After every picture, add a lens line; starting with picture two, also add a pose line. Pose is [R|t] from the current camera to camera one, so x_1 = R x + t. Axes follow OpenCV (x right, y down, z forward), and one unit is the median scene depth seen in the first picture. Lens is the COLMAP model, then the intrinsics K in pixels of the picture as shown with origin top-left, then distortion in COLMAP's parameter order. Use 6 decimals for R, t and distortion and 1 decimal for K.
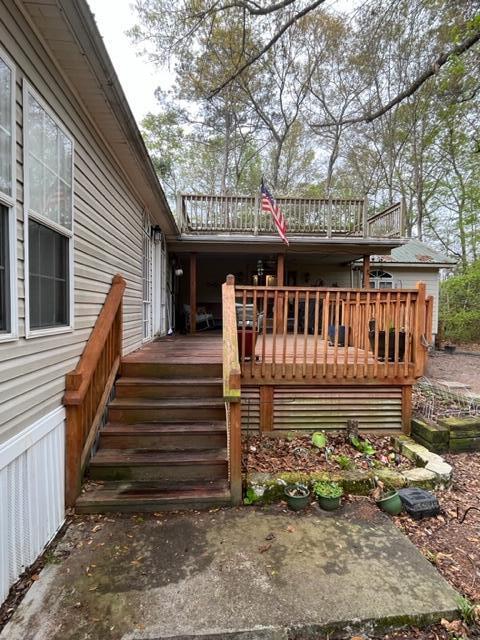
lens RADIAL K [[356.3, 0, 239.2], [0, 356.3, 322.2], [0, 0, 1]] dist [-0.000035, 0.000023]
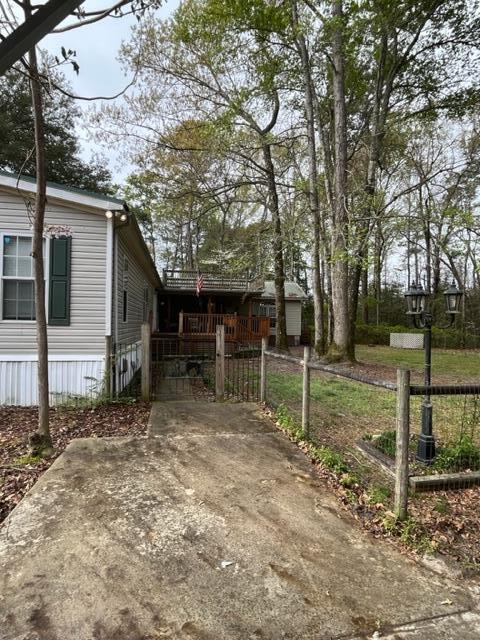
lens RADIAL K [[356.3, 0, 240.2], [0, 356.3, 319.5], [0, 0, 1]] dist [-0.000035, 0.000023]
pose [[0.996565, -0.005262, 0.082649, 0.033389], [0.008846, 0.999034, -0.043055, 0.014484], [-0.082343, 0.043638, 0.995648, -0.328428]]
